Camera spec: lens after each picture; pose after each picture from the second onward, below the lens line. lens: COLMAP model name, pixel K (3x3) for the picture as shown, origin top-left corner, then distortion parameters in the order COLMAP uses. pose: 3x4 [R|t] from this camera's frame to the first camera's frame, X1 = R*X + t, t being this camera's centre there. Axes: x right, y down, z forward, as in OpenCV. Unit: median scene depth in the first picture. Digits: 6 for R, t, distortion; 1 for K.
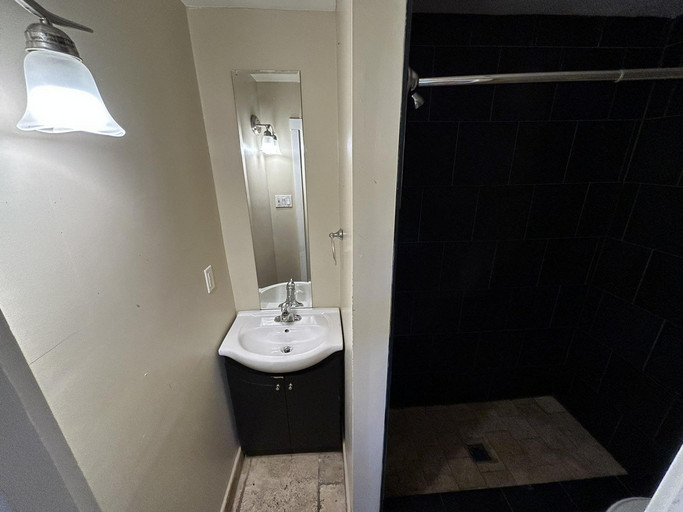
lens RADIAL K [[273.3, 0, 341.5], [0, 273.3, 256.0], [0, 0, 1]] dist [0.001642, 0.000120]
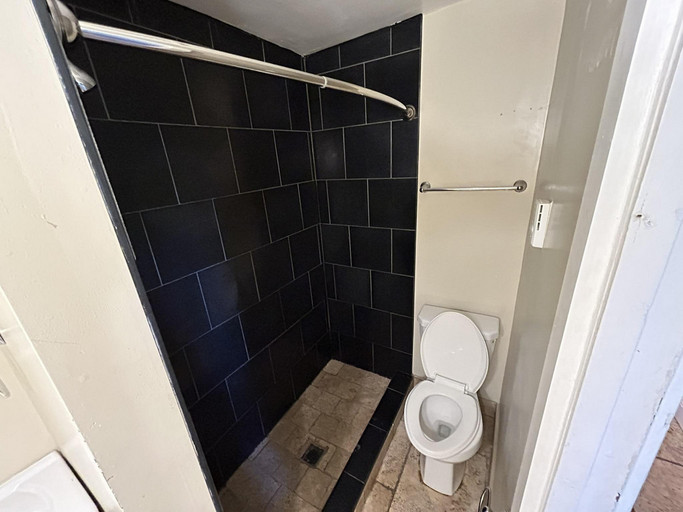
lens RADIAL K [[273.3, 0, 341.5], [0, 273.3, 256.0], [0, 0, 1]] dist [0.001642, 0.000120]
pose [[0.564109, -0.302927, 0.768125, 0.012898], [0.333669, 0.934563, 0.123520, -0.054356], [-0.755279, 0.186621, 0.628273, 0.164238]]
